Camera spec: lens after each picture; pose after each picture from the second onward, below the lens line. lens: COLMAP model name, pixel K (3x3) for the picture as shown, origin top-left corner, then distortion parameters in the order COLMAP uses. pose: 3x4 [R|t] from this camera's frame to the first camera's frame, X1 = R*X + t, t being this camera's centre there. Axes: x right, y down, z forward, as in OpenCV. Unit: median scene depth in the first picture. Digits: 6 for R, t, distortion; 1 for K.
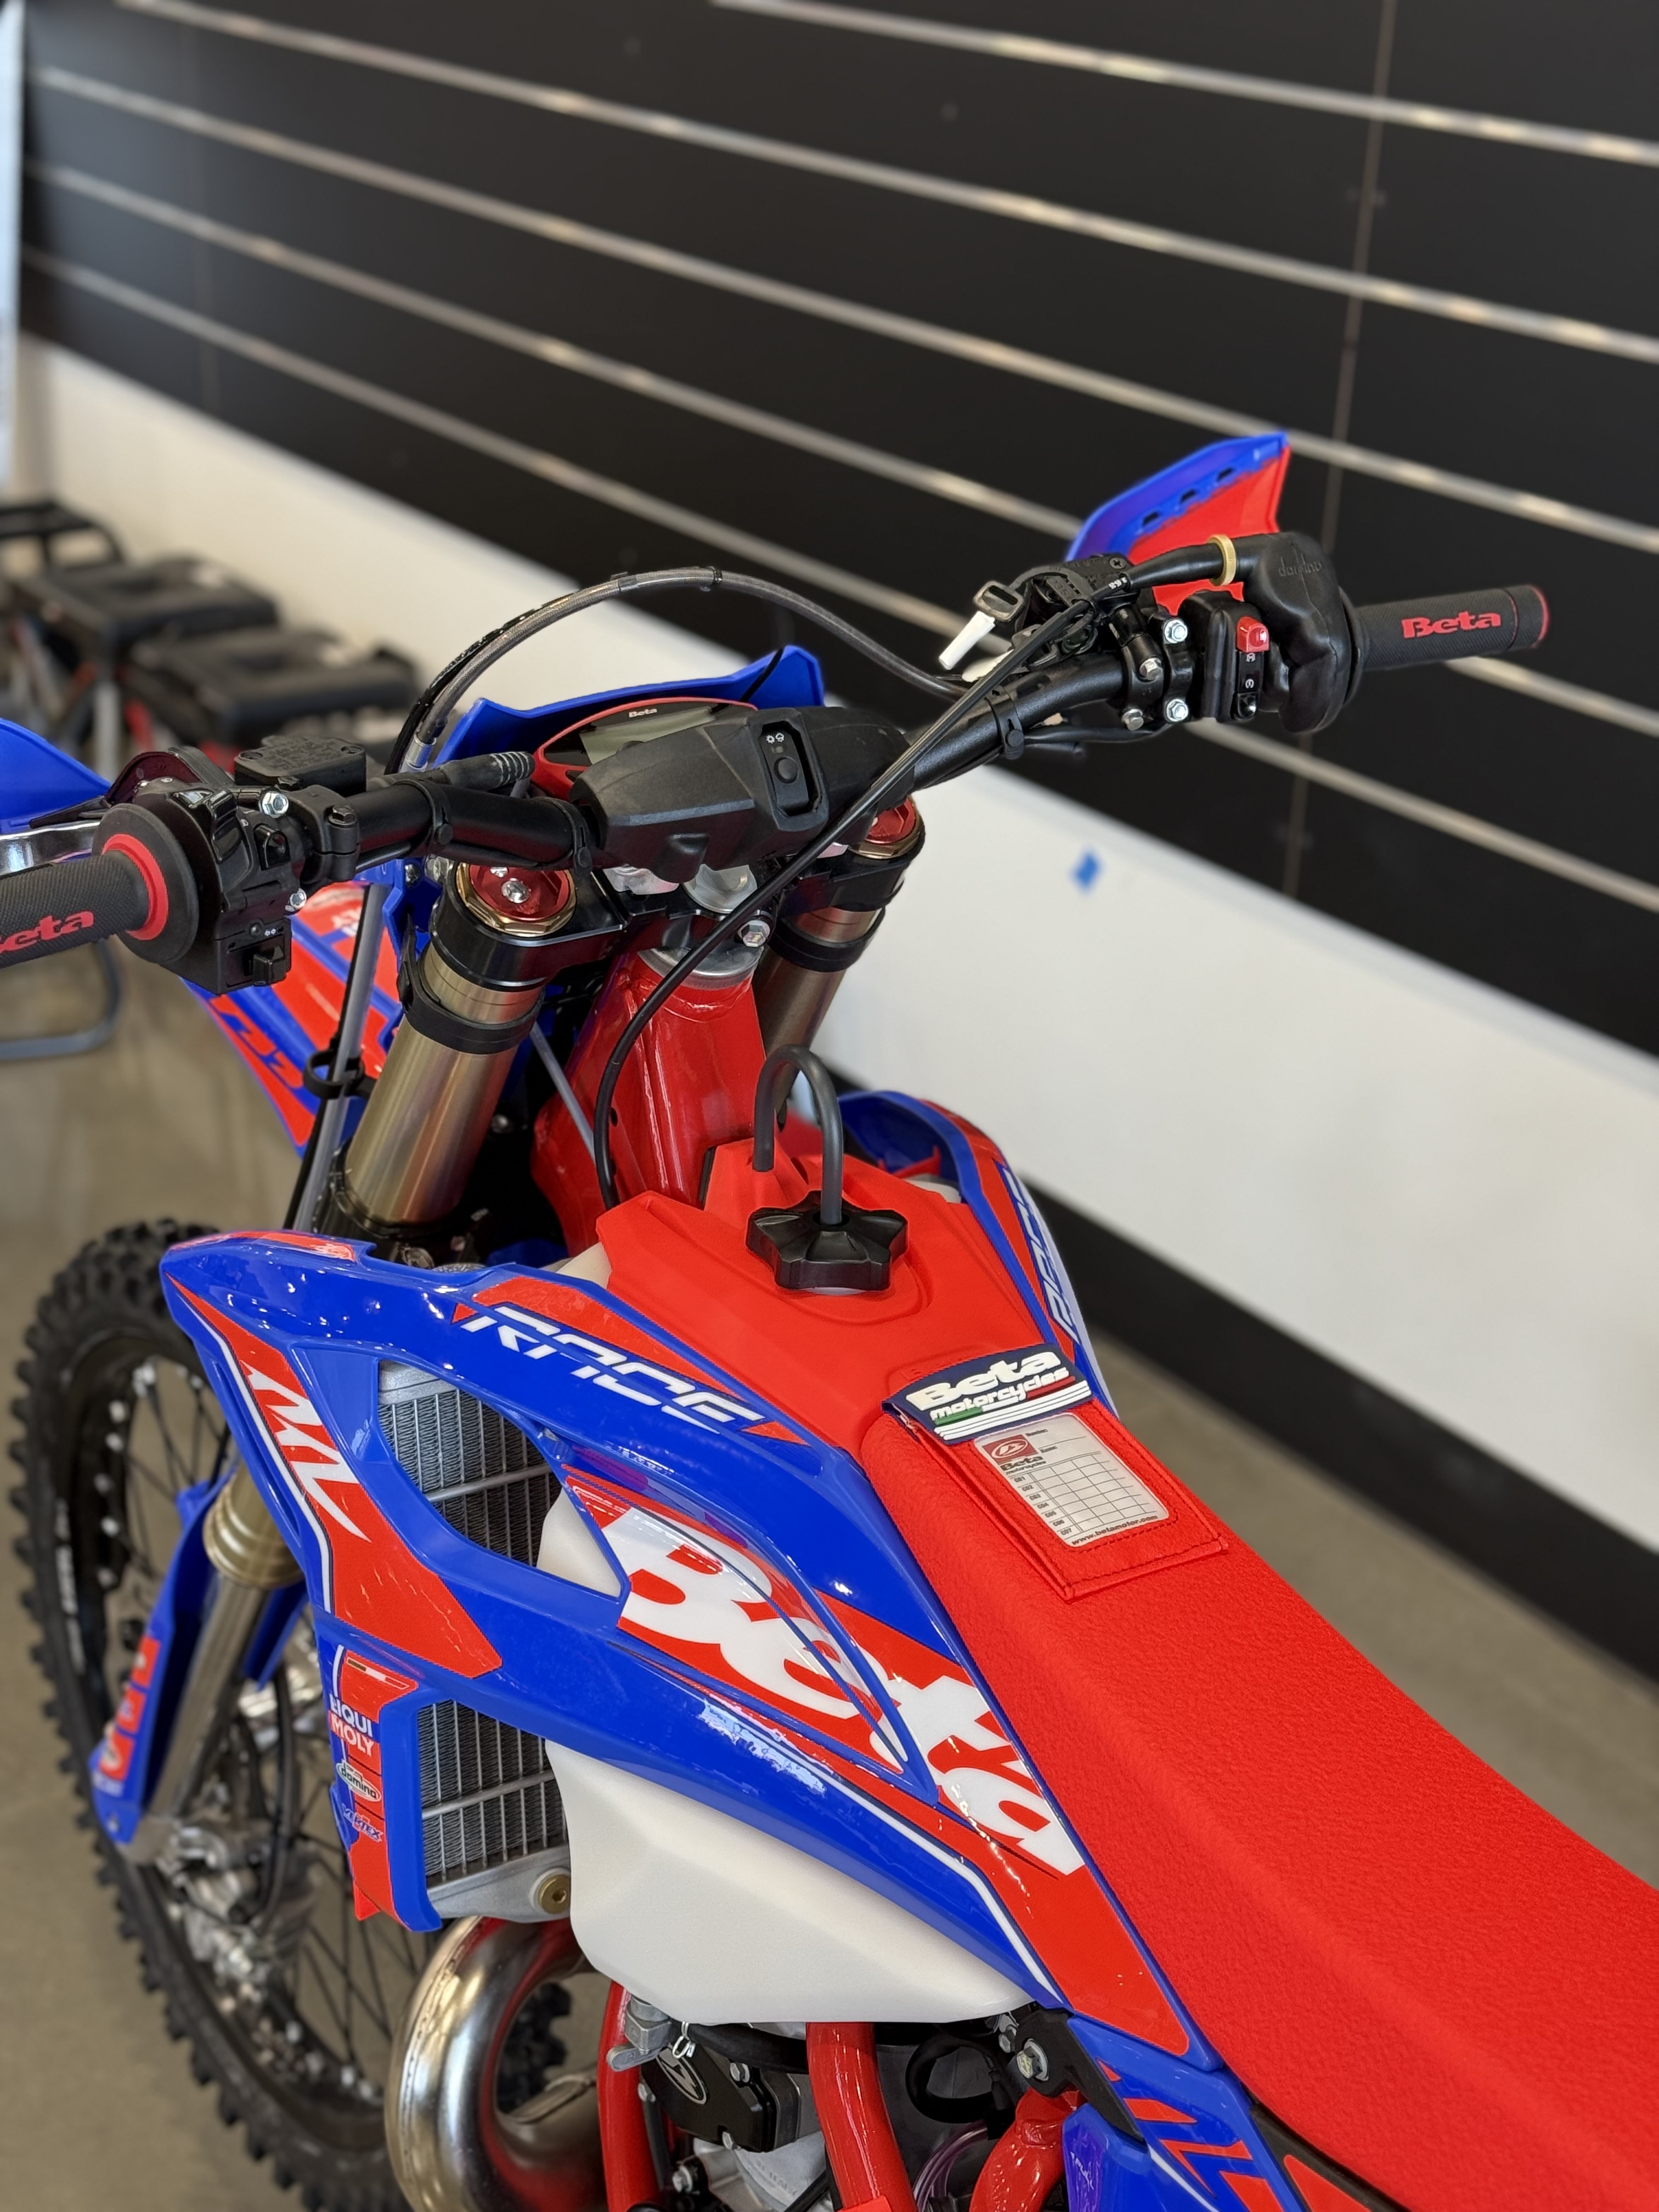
lens RADIAL K [[3013.3, 0, 828.0], [0, 3013.3, 1128.1], [0, 0, 1]] dist [0.111970, -0.034901]
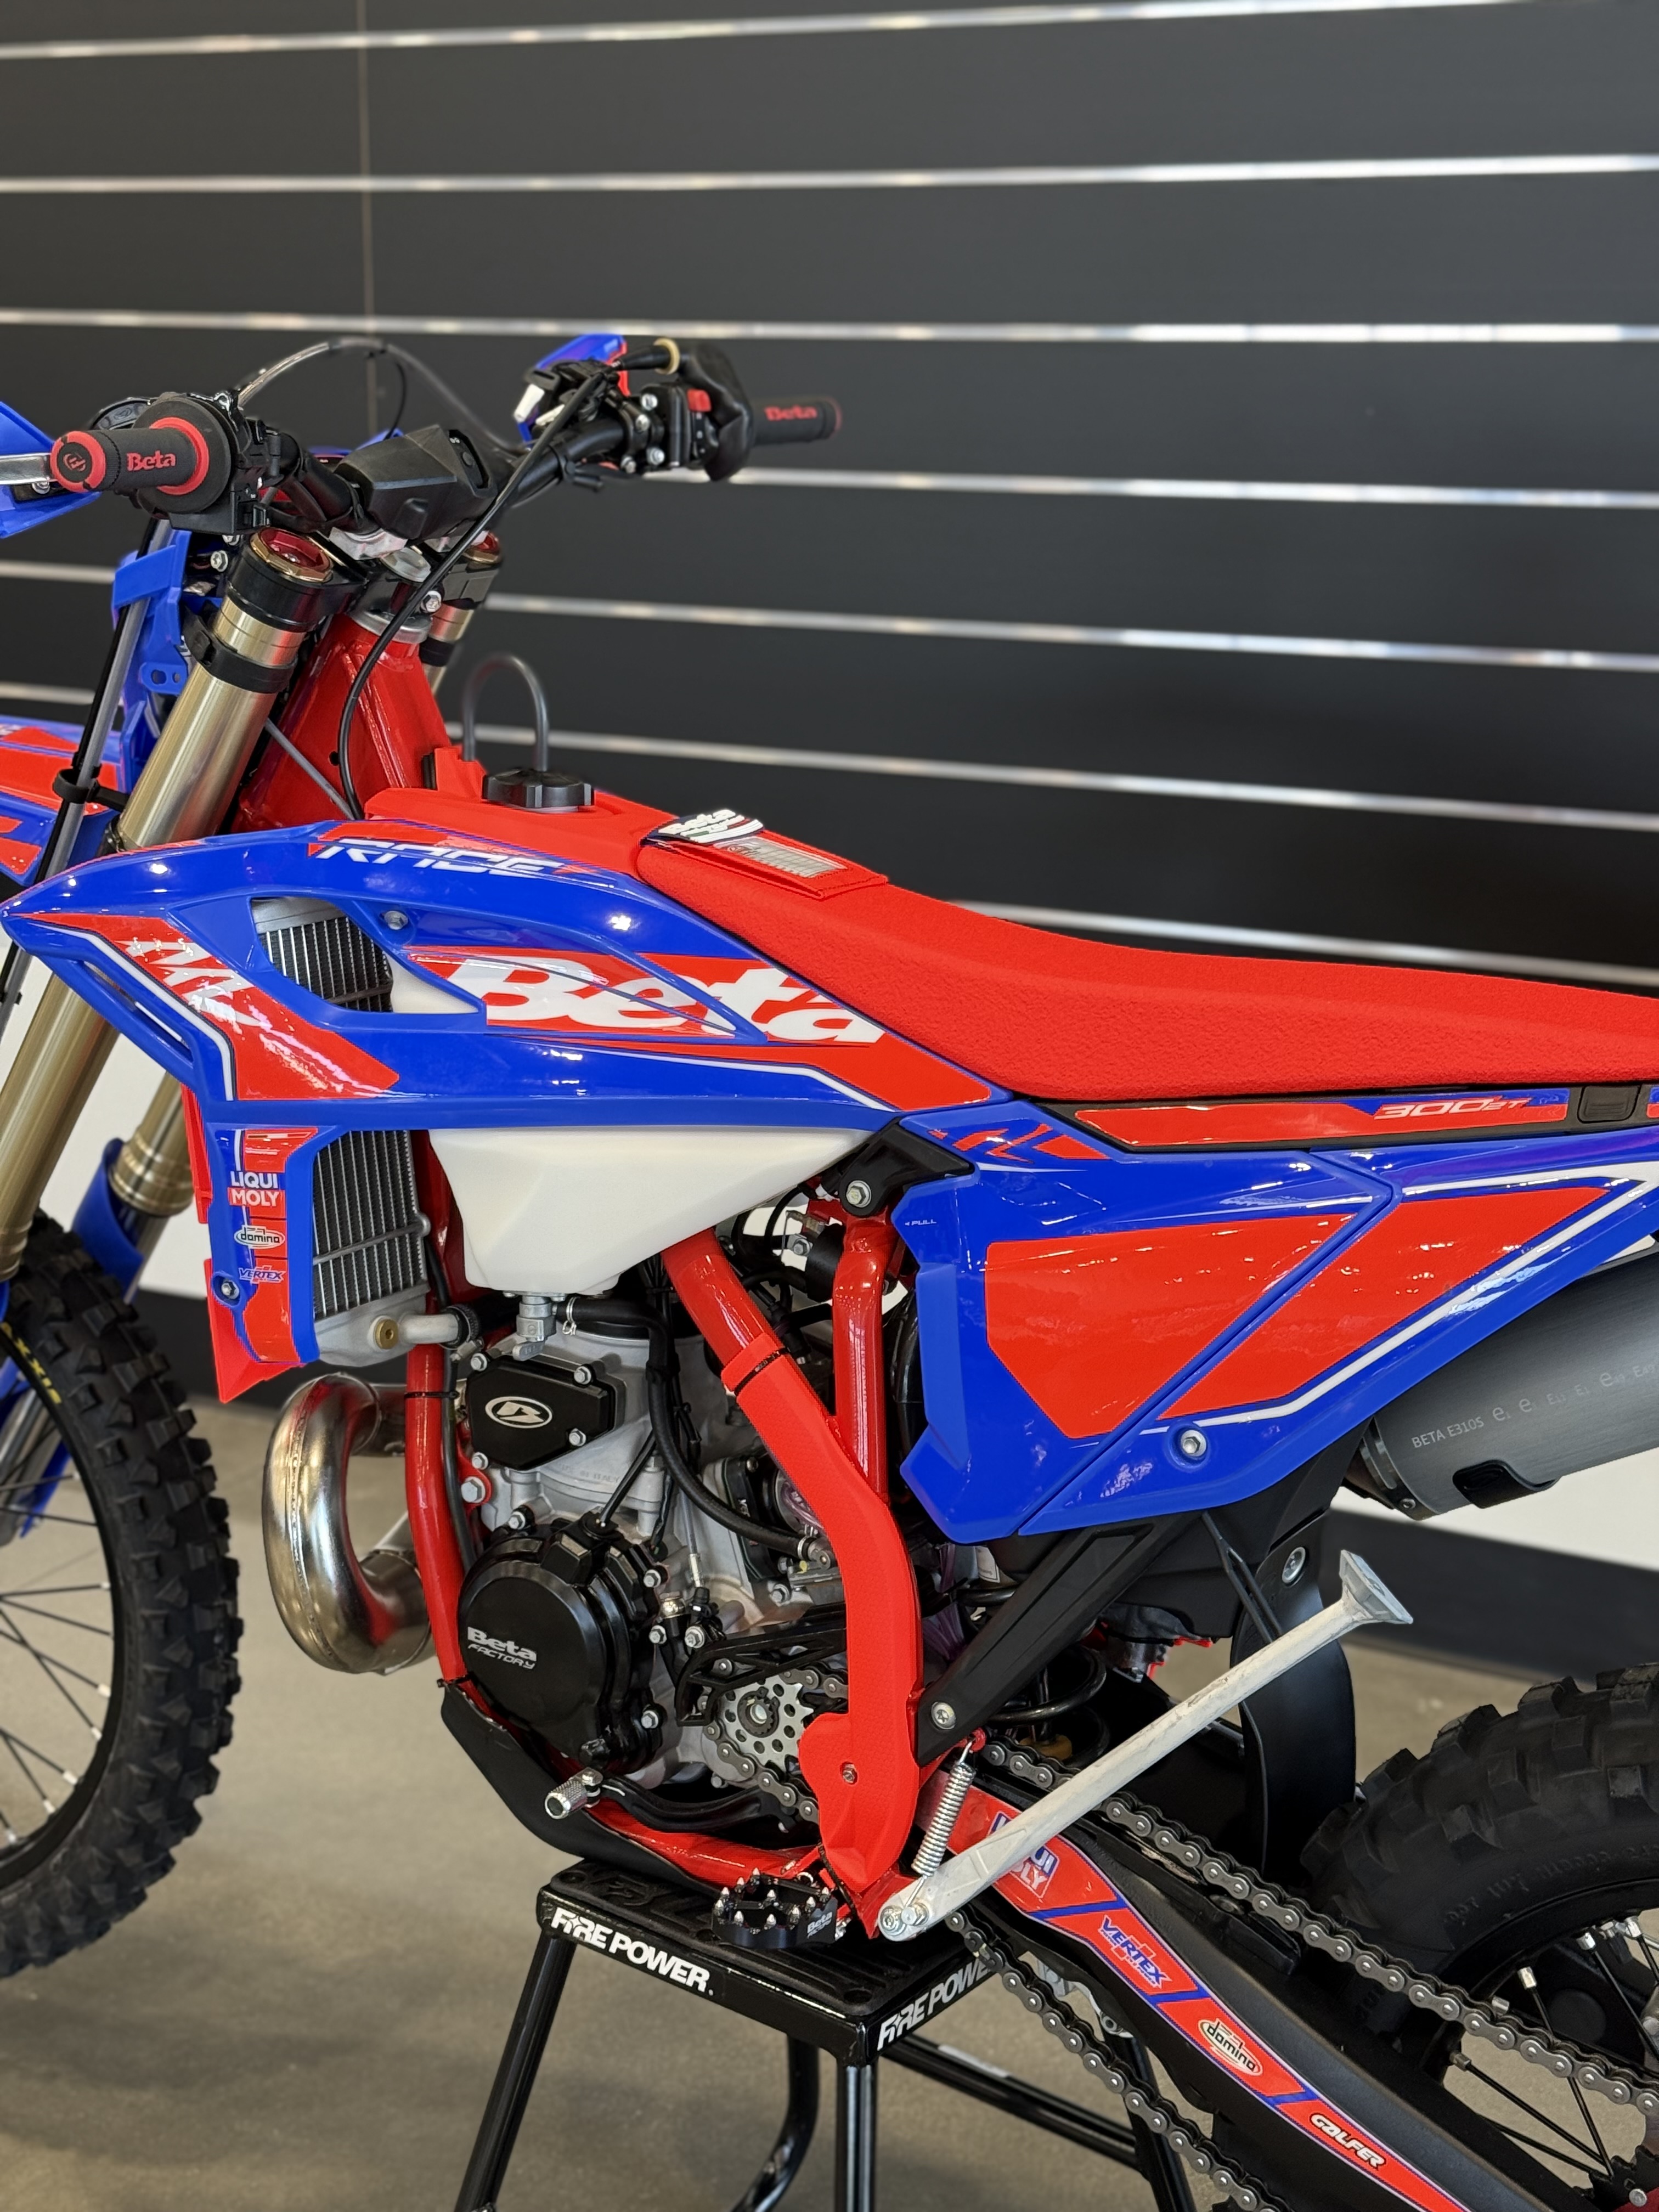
lens RADIAL K [[2949.3, 0, 829.5], [0, 2949.3, 1106.0], [0, 0, 1]] dist [0.137279, -0.015759]
pose [[0.891853, -0.137582, 0.430894, -0.520281], [0.209059, 0.970144, -0.122943, 0.398386], [-0.401115, 0.199730, 0.893988, -0.294723]]
